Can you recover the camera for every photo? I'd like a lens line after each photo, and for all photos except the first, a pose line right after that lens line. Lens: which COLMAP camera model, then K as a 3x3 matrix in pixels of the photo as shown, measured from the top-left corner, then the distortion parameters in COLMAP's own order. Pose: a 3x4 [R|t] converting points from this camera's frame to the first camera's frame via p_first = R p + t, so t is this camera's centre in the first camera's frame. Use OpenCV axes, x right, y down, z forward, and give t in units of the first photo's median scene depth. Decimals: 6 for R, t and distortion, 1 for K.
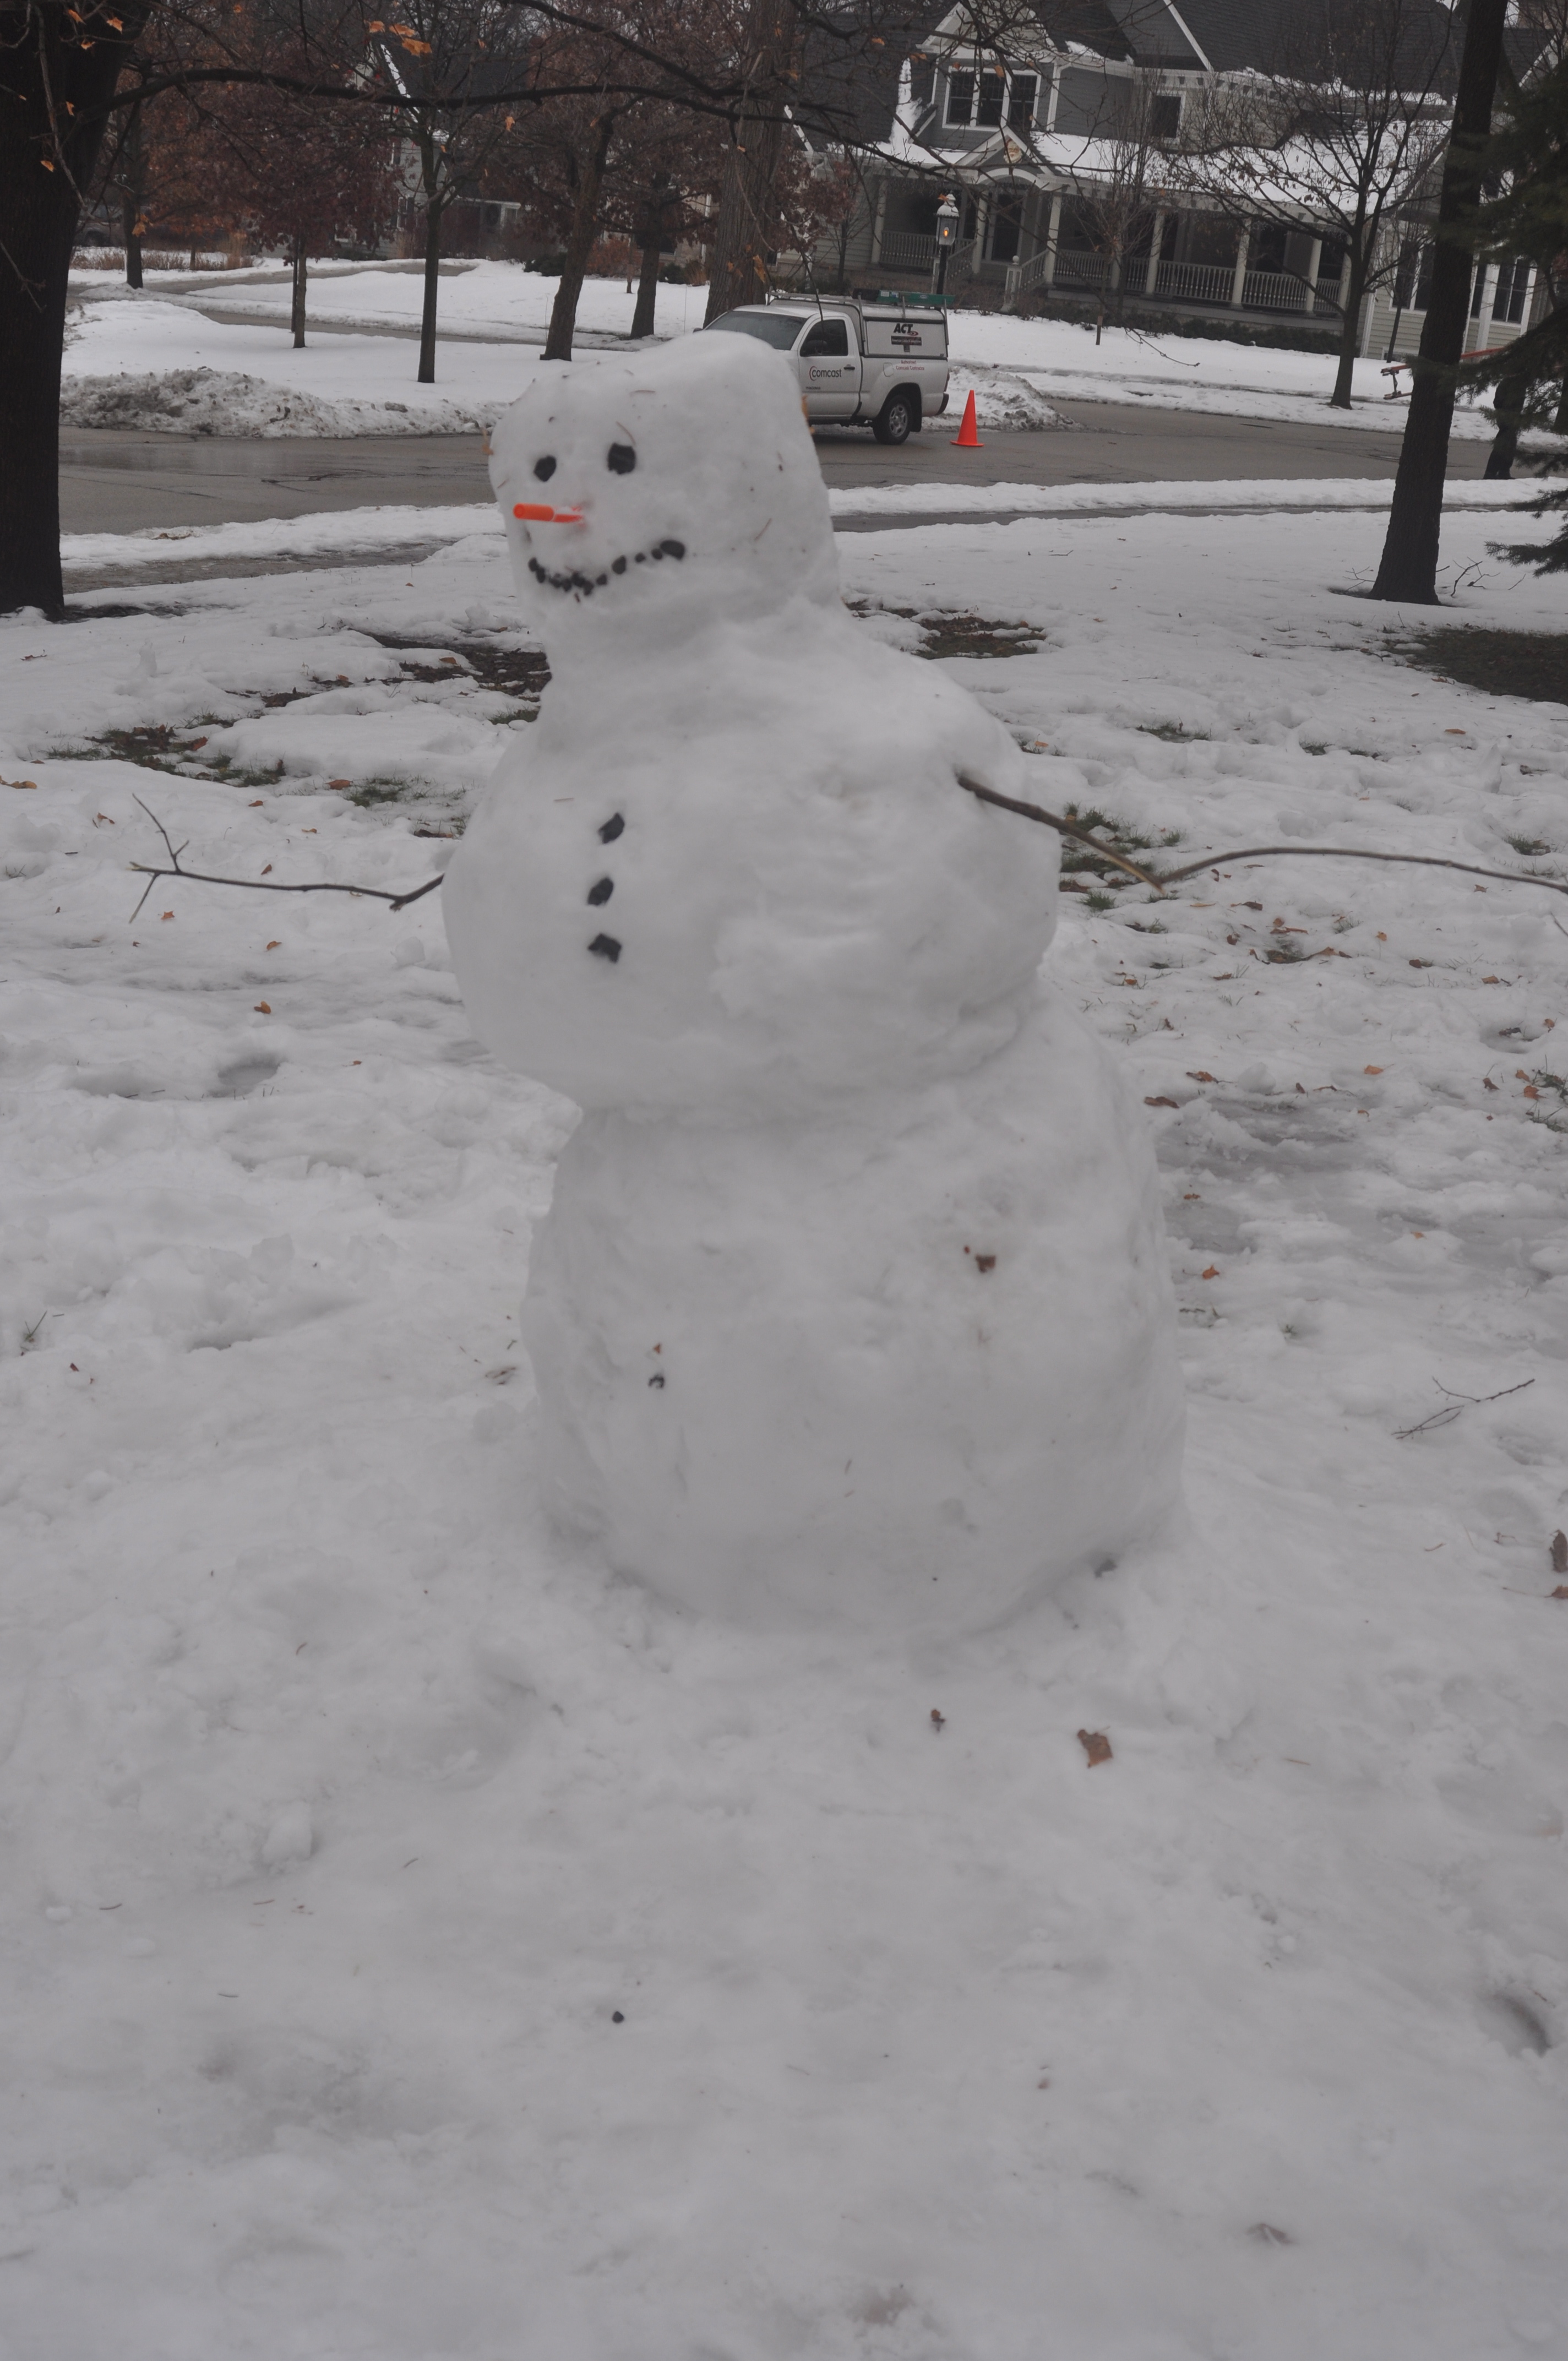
lens RADIAL K [[2952.1, 0, 784.0], [0, 2952.1, 1180.5], [0, 0, 1]] dist [-0.103367, 0.013363]
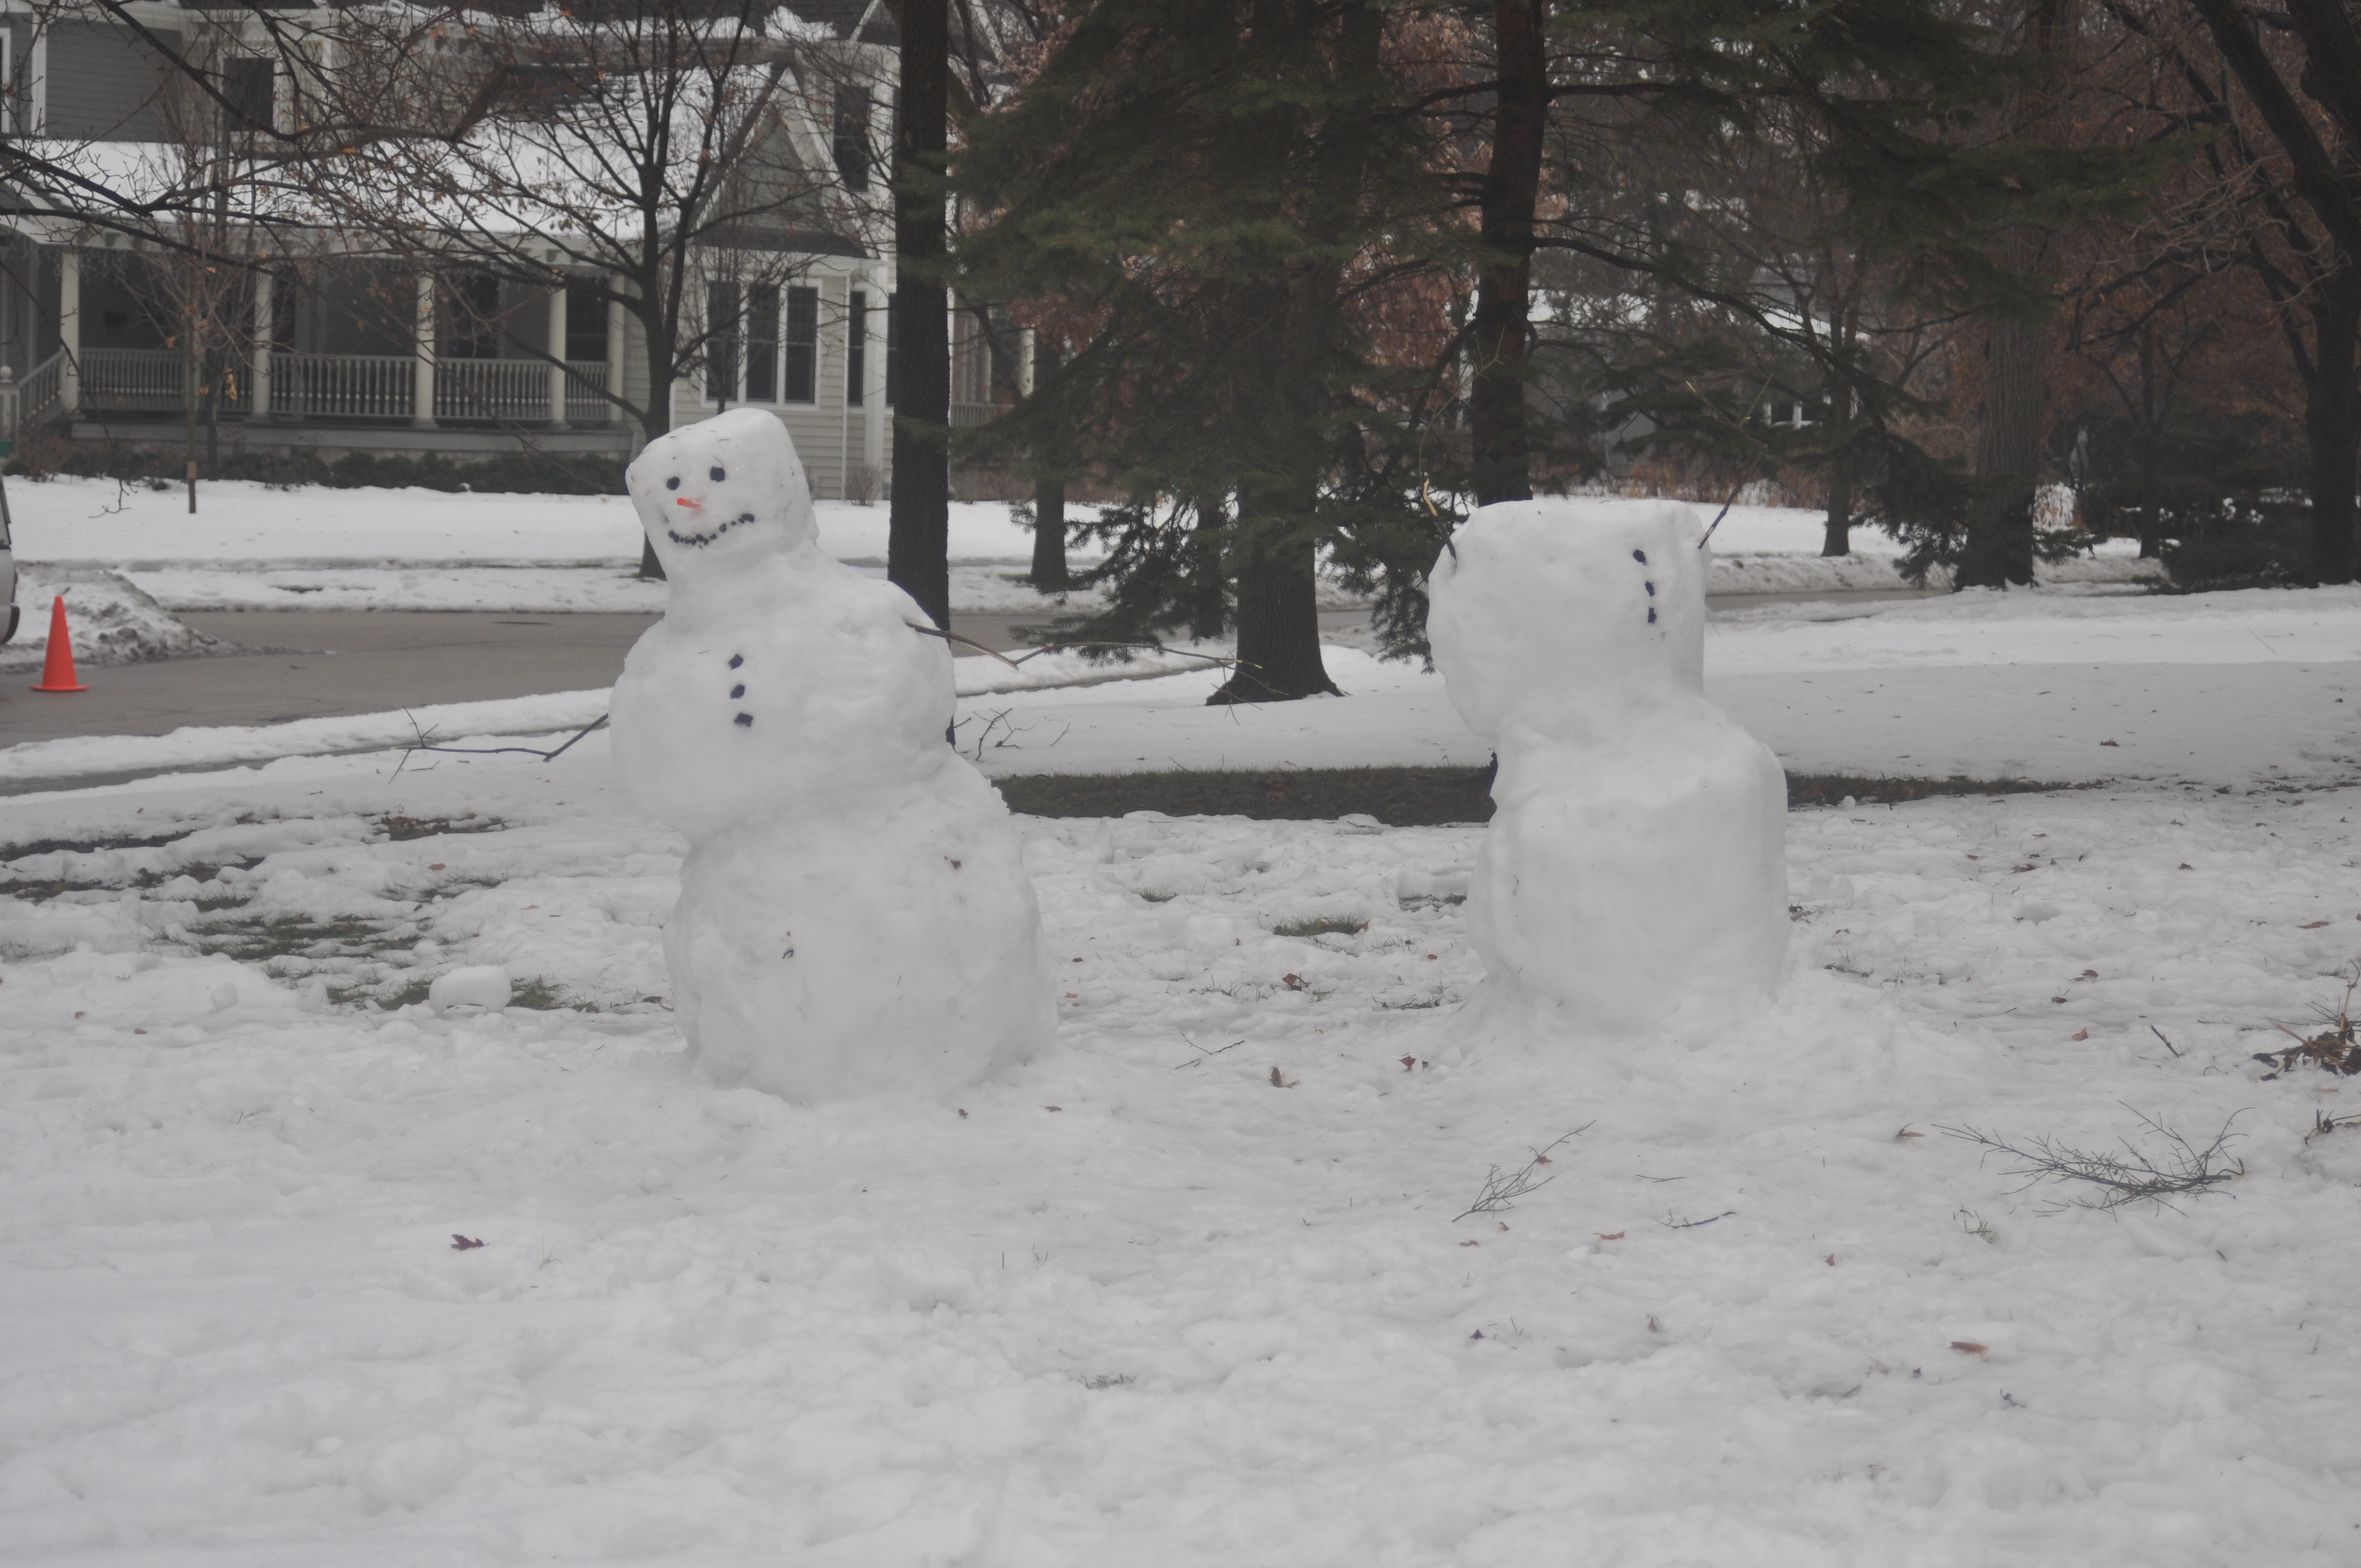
lens RADIAL K [[6121.4, 0, 1180.5], [0, 6121.4, 784.0], [0, 0, 1]] dist [0.035733, 0.027625]
pose [[0.957524, -0.093498, 0.272773, -0.581911], [0.154171, 0.965408, -0.210280, 0.558208], [-0.243676, 0.243402, 0.938817, -1.854917]]
